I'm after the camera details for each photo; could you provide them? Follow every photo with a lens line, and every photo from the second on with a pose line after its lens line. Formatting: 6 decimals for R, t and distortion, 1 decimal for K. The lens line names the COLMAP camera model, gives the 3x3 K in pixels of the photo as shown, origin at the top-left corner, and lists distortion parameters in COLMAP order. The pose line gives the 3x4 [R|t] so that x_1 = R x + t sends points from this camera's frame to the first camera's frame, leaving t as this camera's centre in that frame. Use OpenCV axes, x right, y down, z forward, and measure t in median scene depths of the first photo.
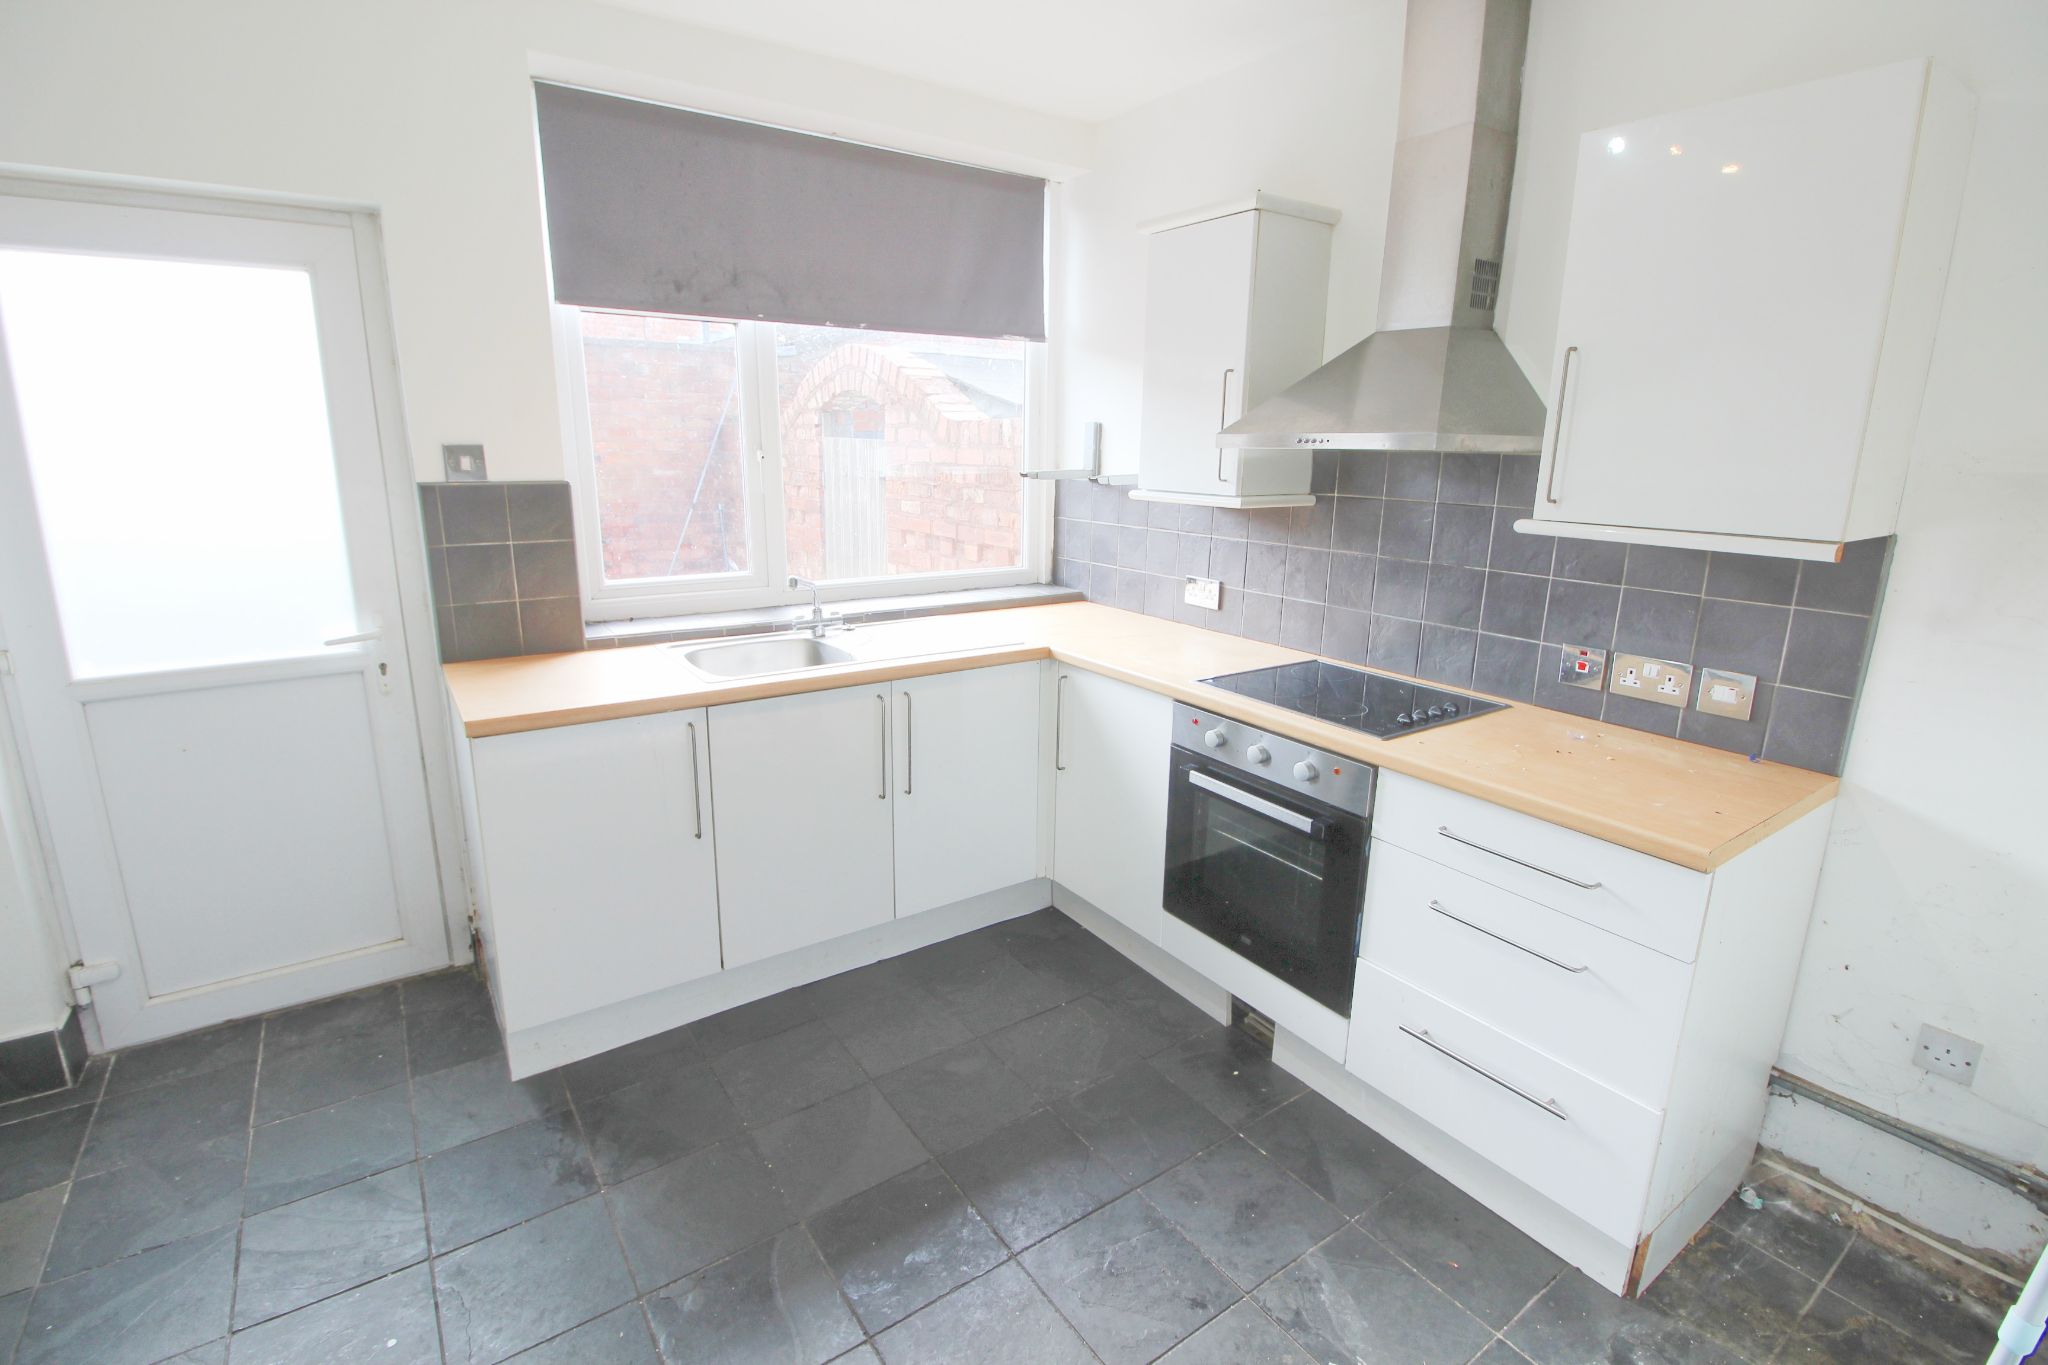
lens RADIAL K [[947.7, 0, 1019.7], [0, 947.7, 668.7], [0, 0, 1]] dist [0.002268, -0.017821]
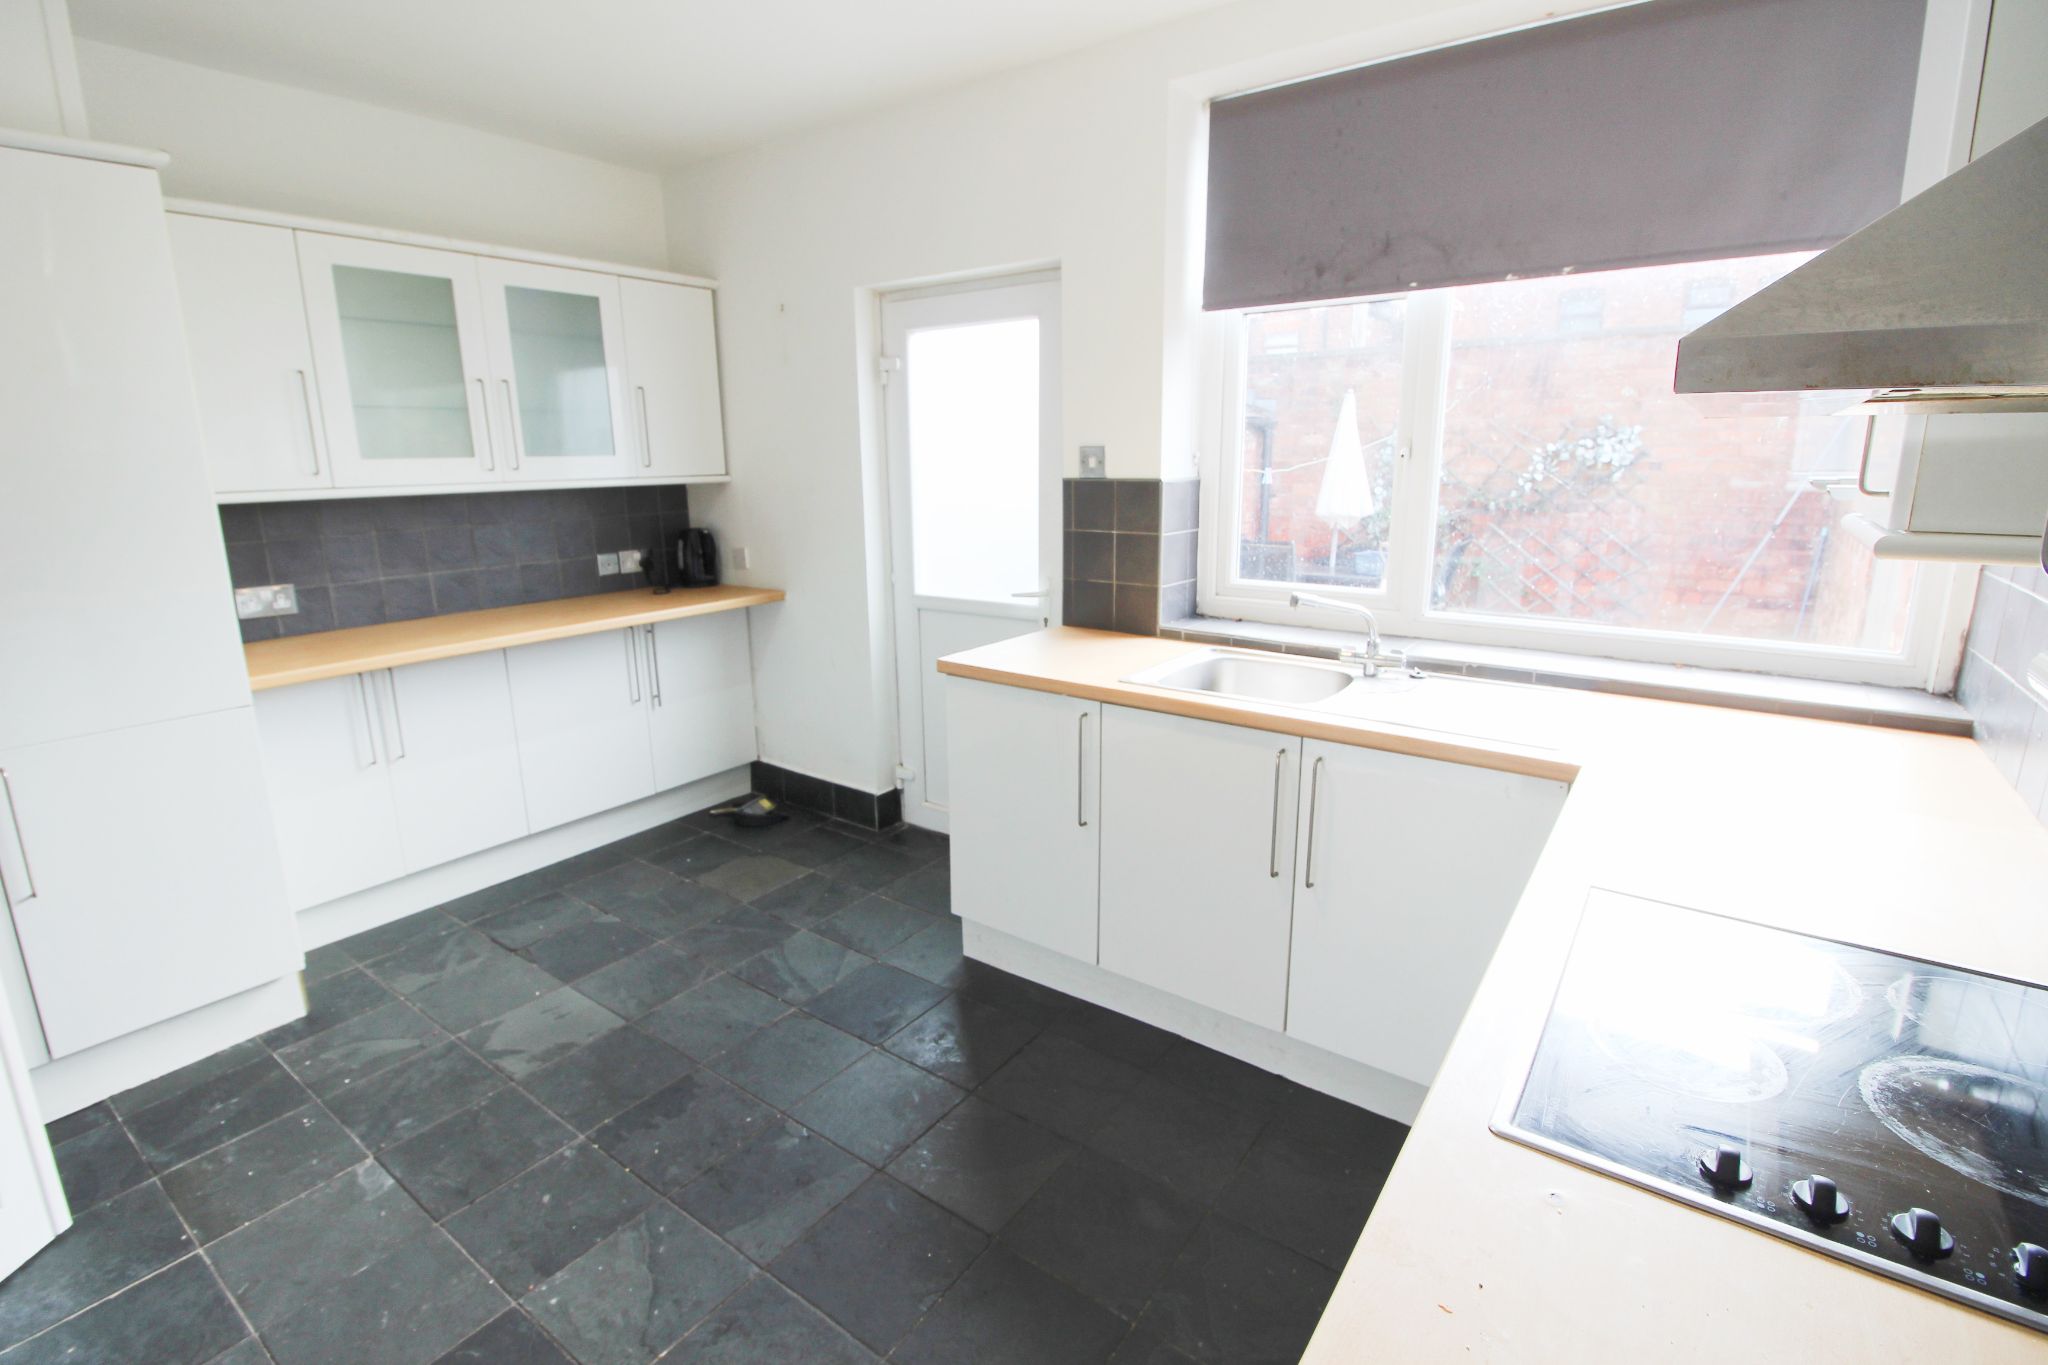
lens RADIAL K [[947.7, 0, 1019.7], [0, 947.7, 668.7], [0, 0, 1]] dist [0.002268, -0.017821]
pose [[0.323696, 0.196169, -0.925602, 0.455789], [-0.206549, 0.969327, 0.133203, -0.089447], [0.923341, 0.148064, 0.354285, 0.451252]]
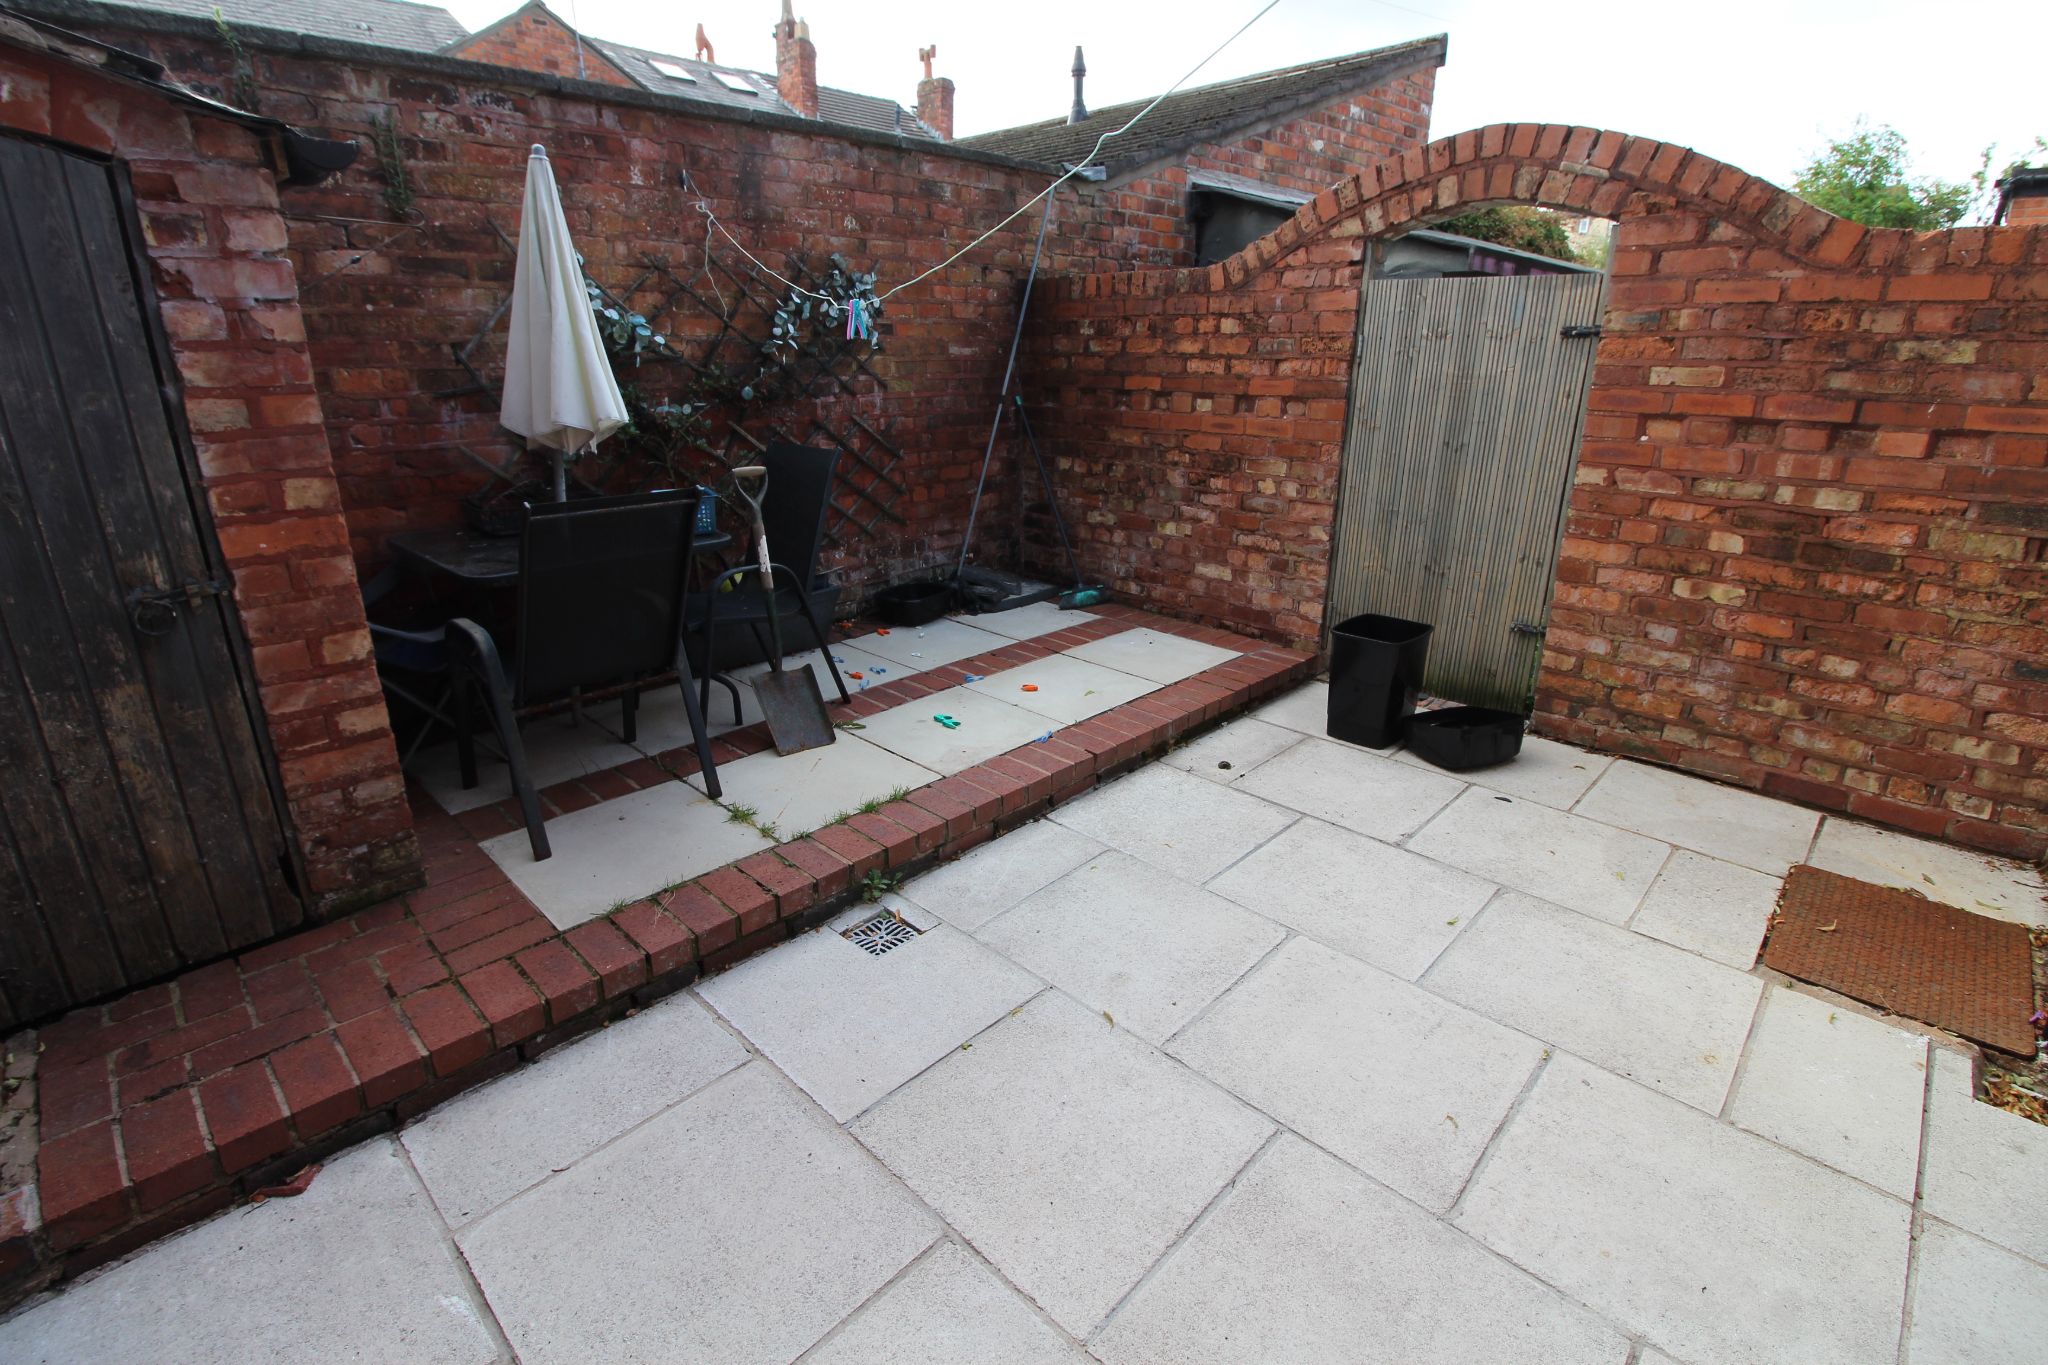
lens RADIAL K [[947.7, 0, 1019.7], [0, 947.7, 668.7], [0, 0, 1]] dist [0.002268, -0.017821]
pose [[0.982766, -0.069703, 0.171207, -1.144329], [0.054033, 0.994053, 0.094547, -0.097043], [-0.176779, -0.083667, 0.980688, 0.723120]]
